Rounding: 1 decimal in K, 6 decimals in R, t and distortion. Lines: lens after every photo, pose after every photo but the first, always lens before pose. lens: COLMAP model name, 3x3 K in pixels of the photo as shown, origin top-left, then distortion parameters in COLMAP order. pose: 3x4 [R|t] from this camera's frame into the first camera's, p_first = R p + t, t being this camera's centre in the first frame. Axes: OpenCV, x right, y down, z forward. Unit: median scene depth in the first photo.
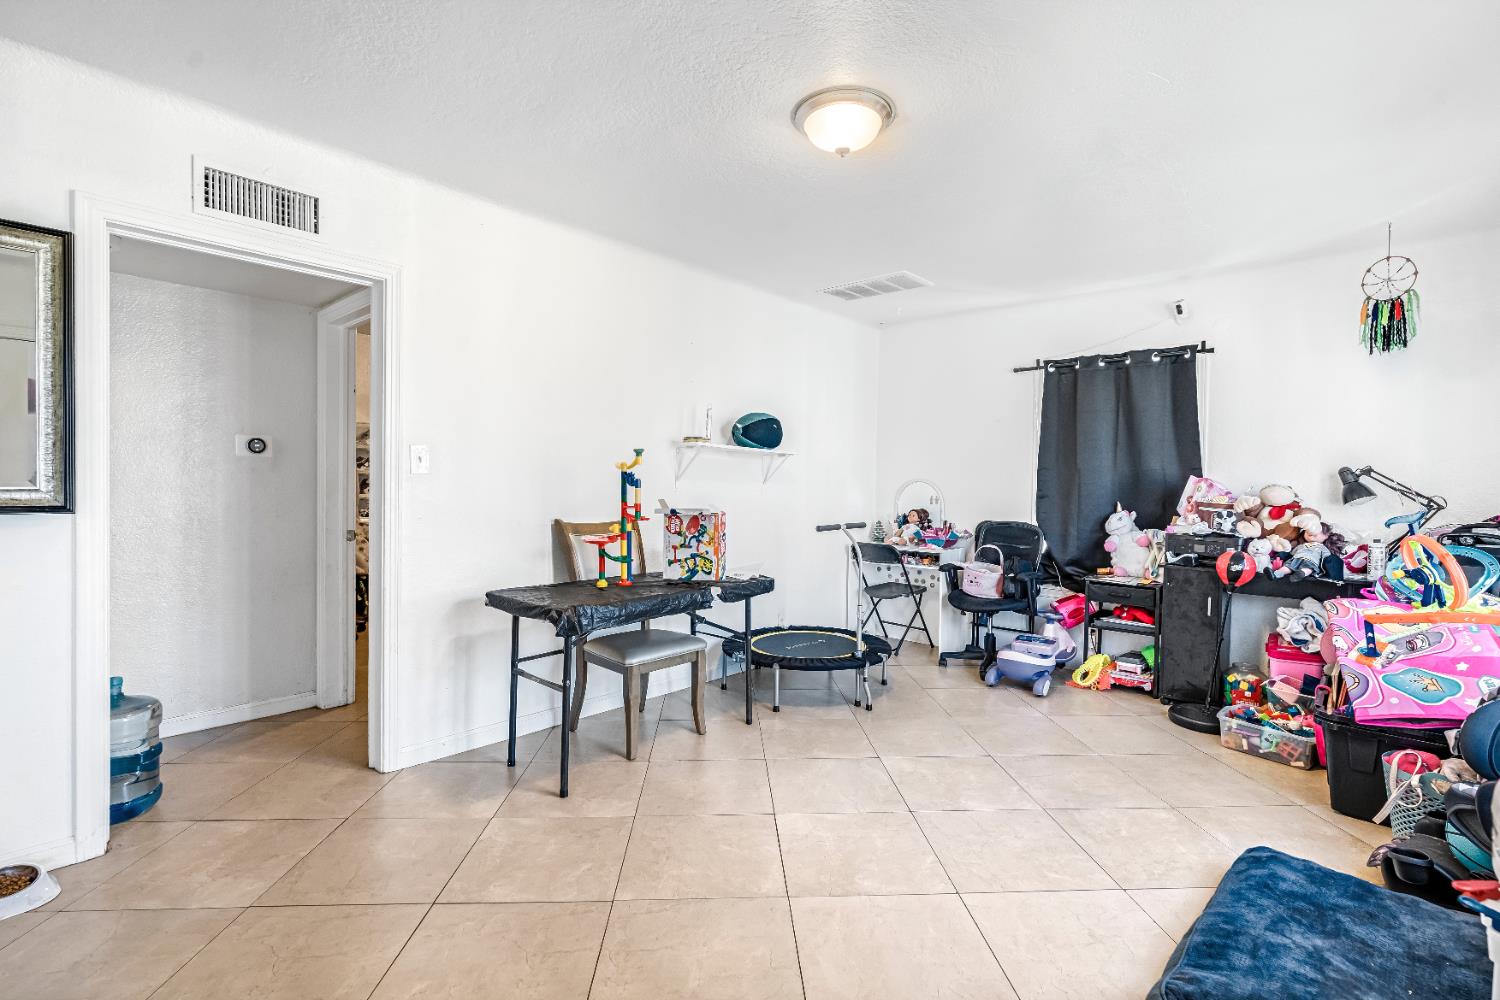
lens RADIAL K [[683.8, 0, 750.5], [0, 683.8, 496.2], [0, 0, 1]] dist [-0.006364, 0.001611]
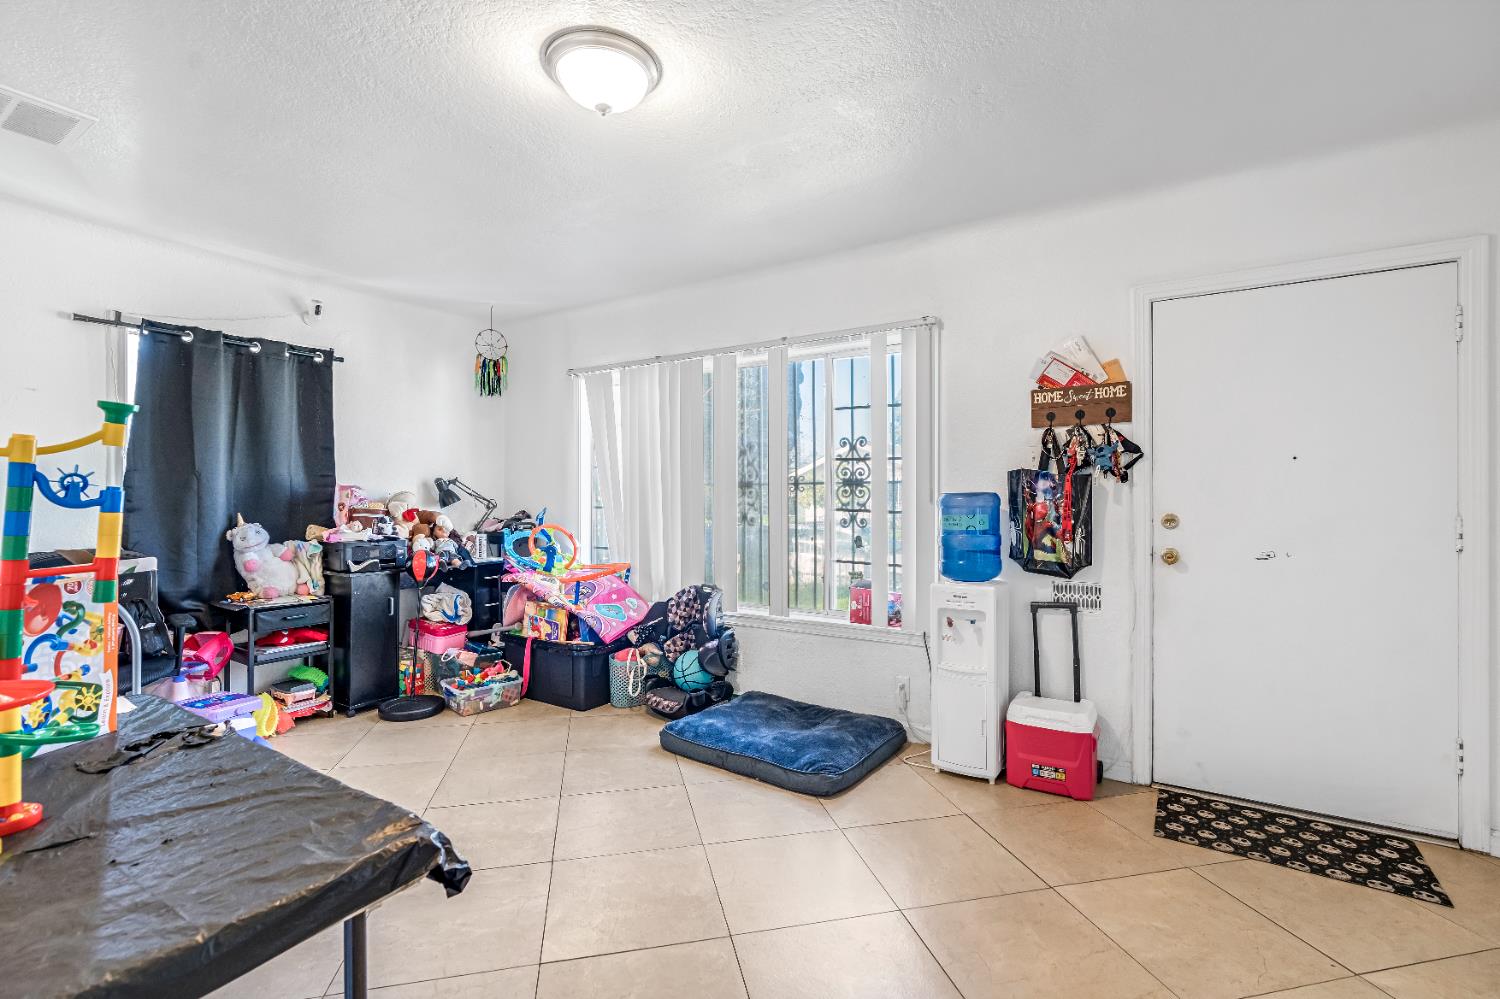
lens RADIAL K [[683.8, 0, 753.6], [0, 683.8, 498.5], [0, 0, 1]] dist [-0.006364, 0.001611]
pose [[-0.174576, -0.014498, 0.984537, -0.434485], [0.017166, 0.999695, 0.017765, -0.014567], [-0.984494, 0.020002, -0.174273, 0.571182]]
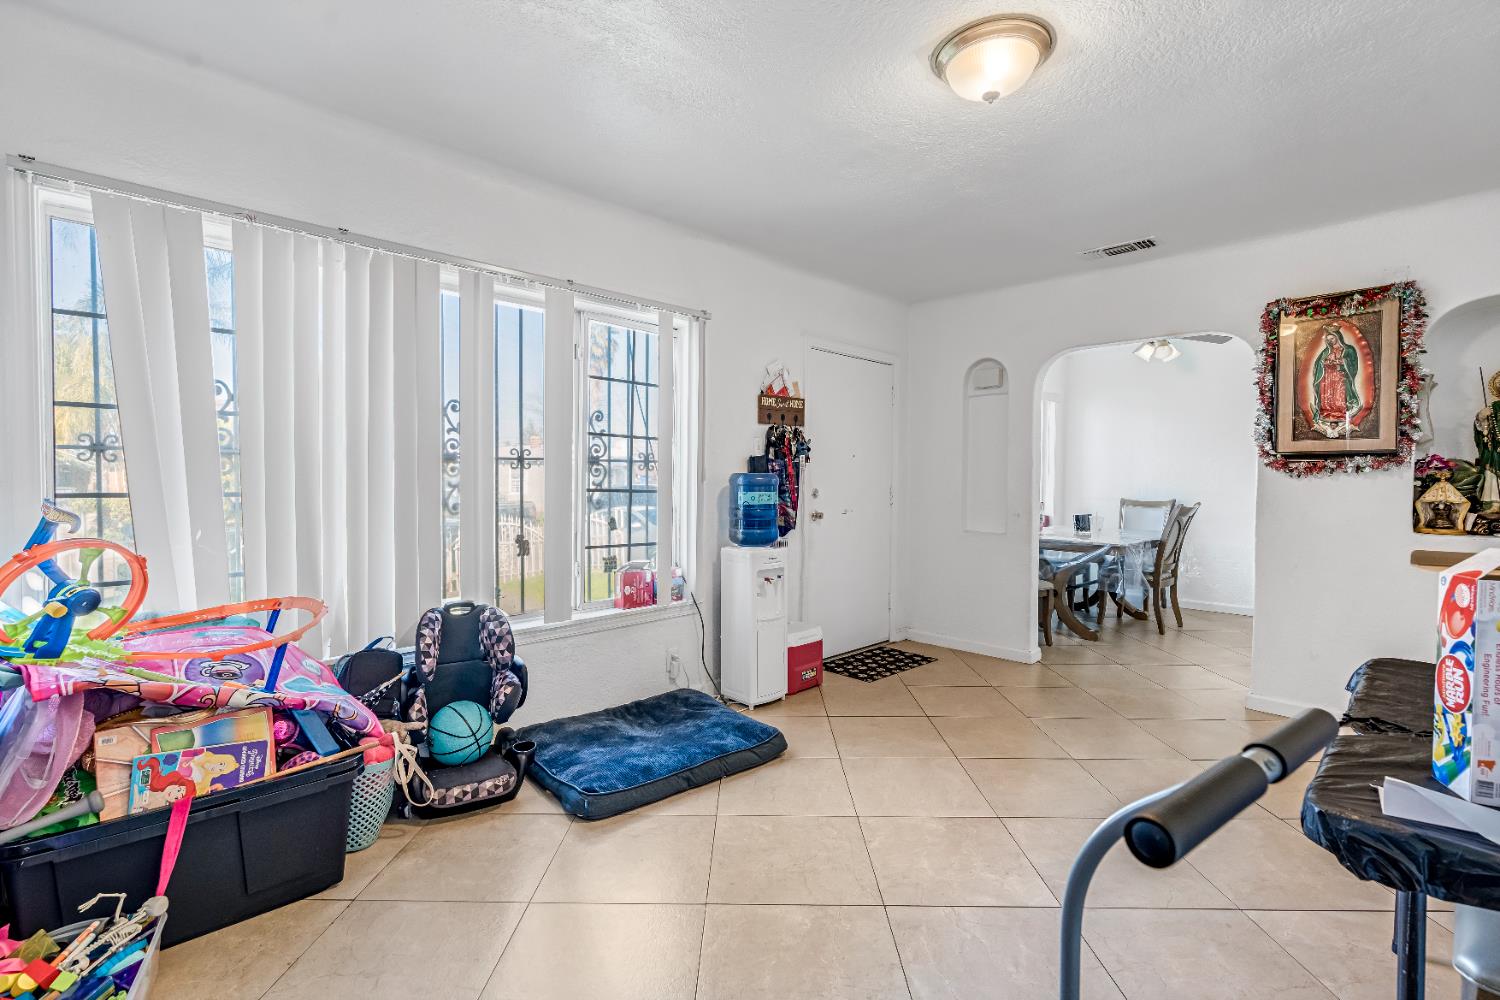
lens RADIAL K [[683.8, 0, 754.0], [0, 683.8, 492.3], [0, 0, 1]] dist [-0.006364, 0.001611]
pose [[-0.998774, -0.019892, 0.045333, 0.229332], [-0.017997, 0.998962, 0.041841, -0.016408], [-0.046118, 0.040974, -0.998095, 1.121716]]
